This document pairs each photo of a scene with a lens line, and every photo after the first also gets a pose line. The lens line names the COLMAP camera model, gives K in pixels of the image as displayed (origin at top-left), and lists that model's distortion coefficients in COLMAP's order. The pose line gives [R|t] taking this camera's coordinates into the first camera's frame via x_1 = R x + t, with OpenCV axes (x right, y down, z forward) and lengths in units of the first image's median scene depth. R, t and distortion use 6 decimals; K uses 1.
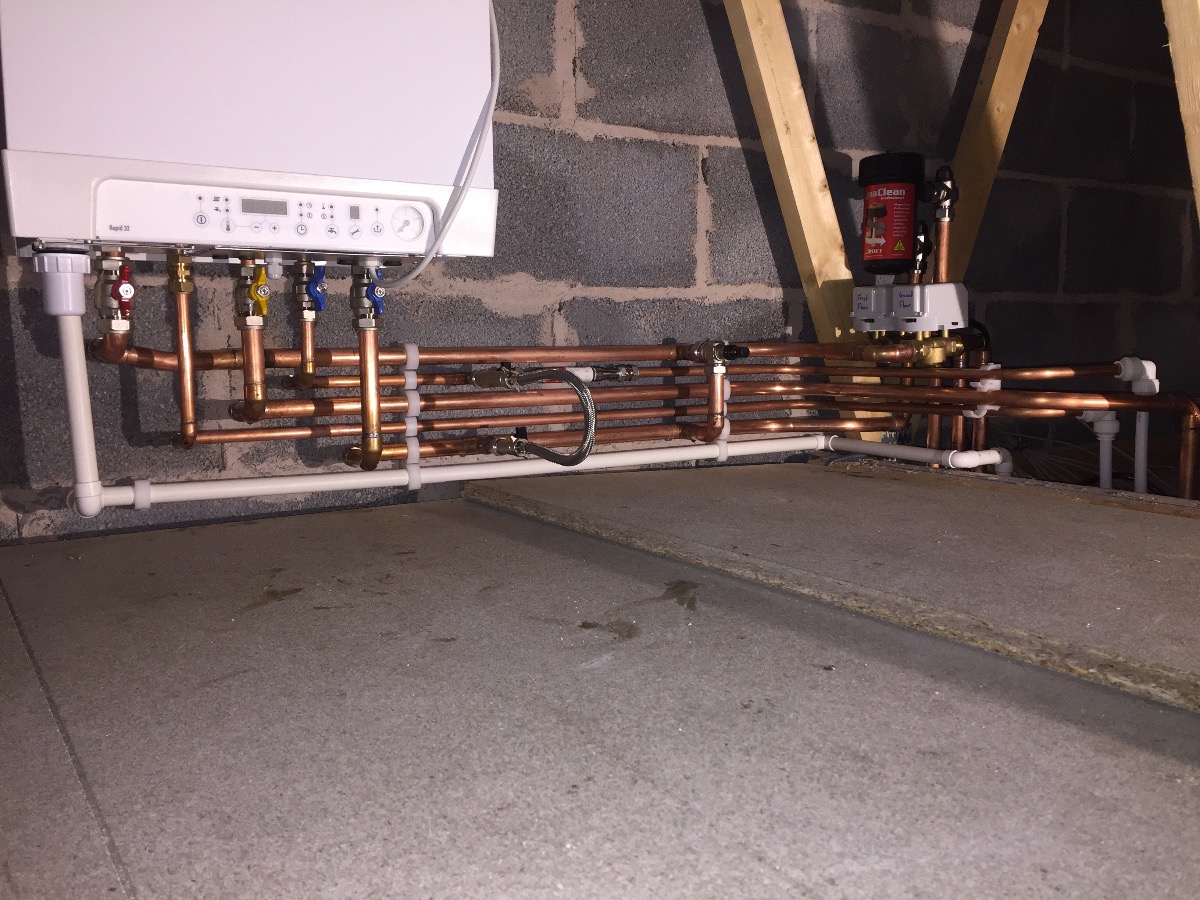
lens RADIAL K [[1029.6, 0, 600.0], [0, 1029.6, 450.0], [0, 0, 1]] dist [0.093954, -0.133198]
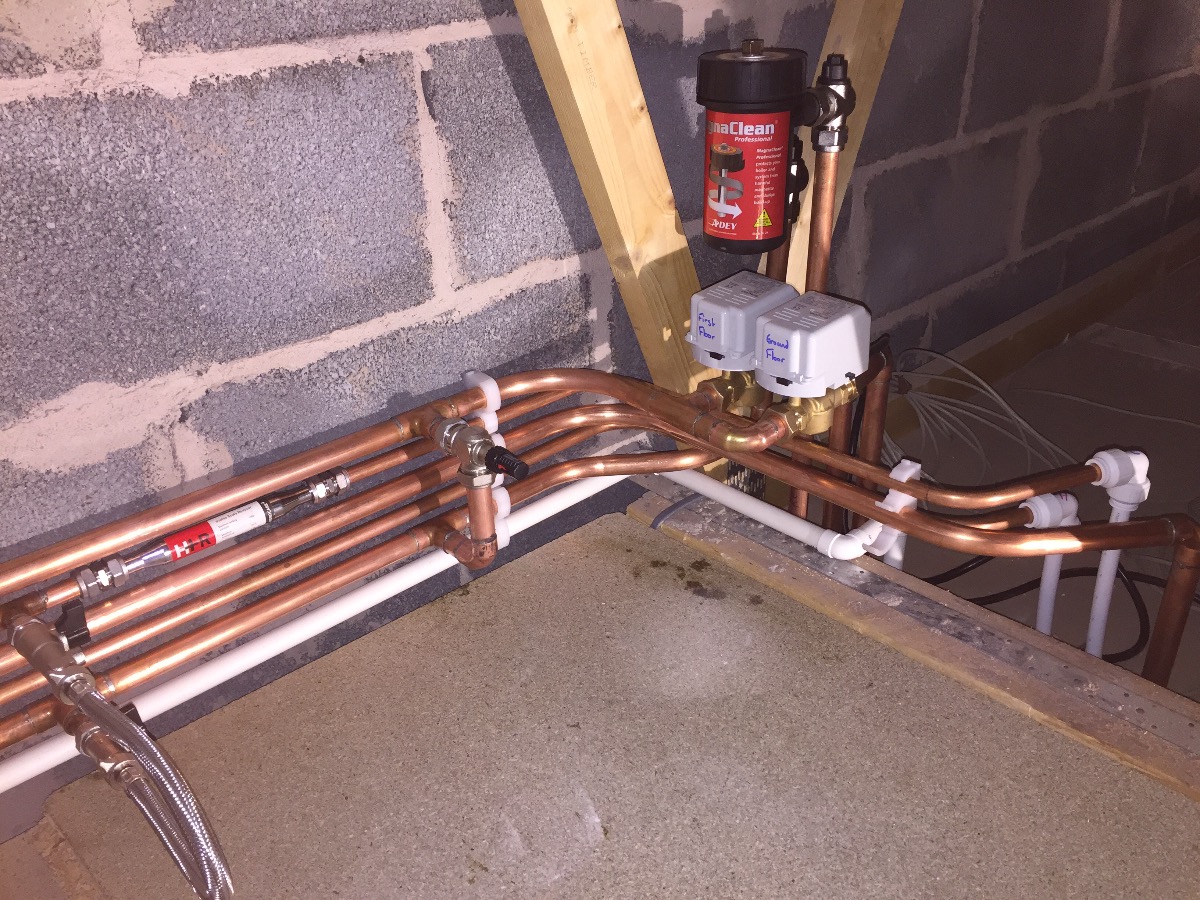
lens RADIAL K [[1029.6, 0, 600.0], [0, 1029.6, 450.0], [0, 0, 1]] dist [0.093954, -0.133198]
pose [[0.982564, -0.102659, 0.155013, 0.090483], [0.039118, 0.929225, 0.367437, -0.310883], [-0.181763, -0.354966, 0.917039, 0.433293]]
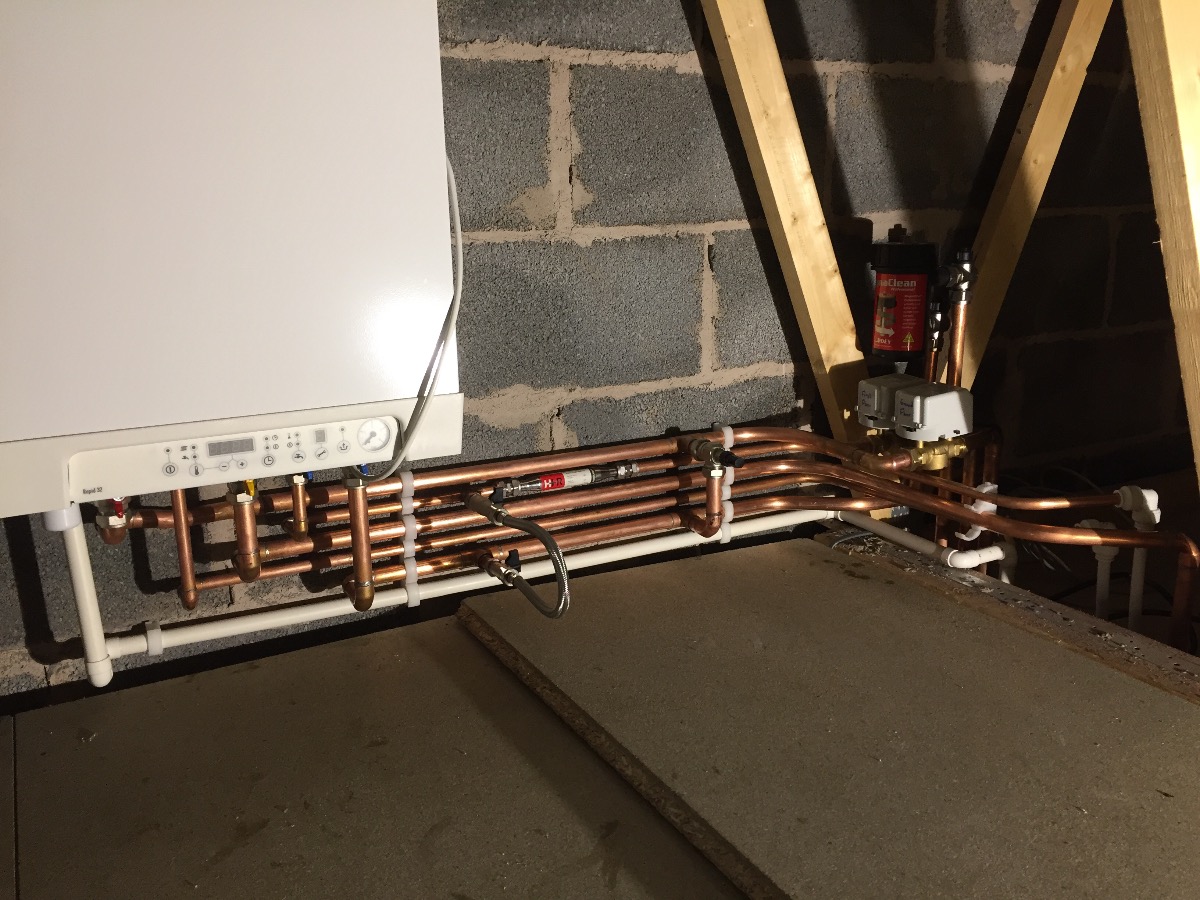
lens RADIAL K [[1029.6, 0, 600.0], [0, 1029.6, 450.0], [0, 0, 1]] dist [0.093954, -0.133198]
pose [[0.996148, 0.012226, -0.086827, 0.088671], [-0.000375, 0.990816, 0.135216, -0.234112], [0.087682, -0.134663, 0.987004, -0.003830]]
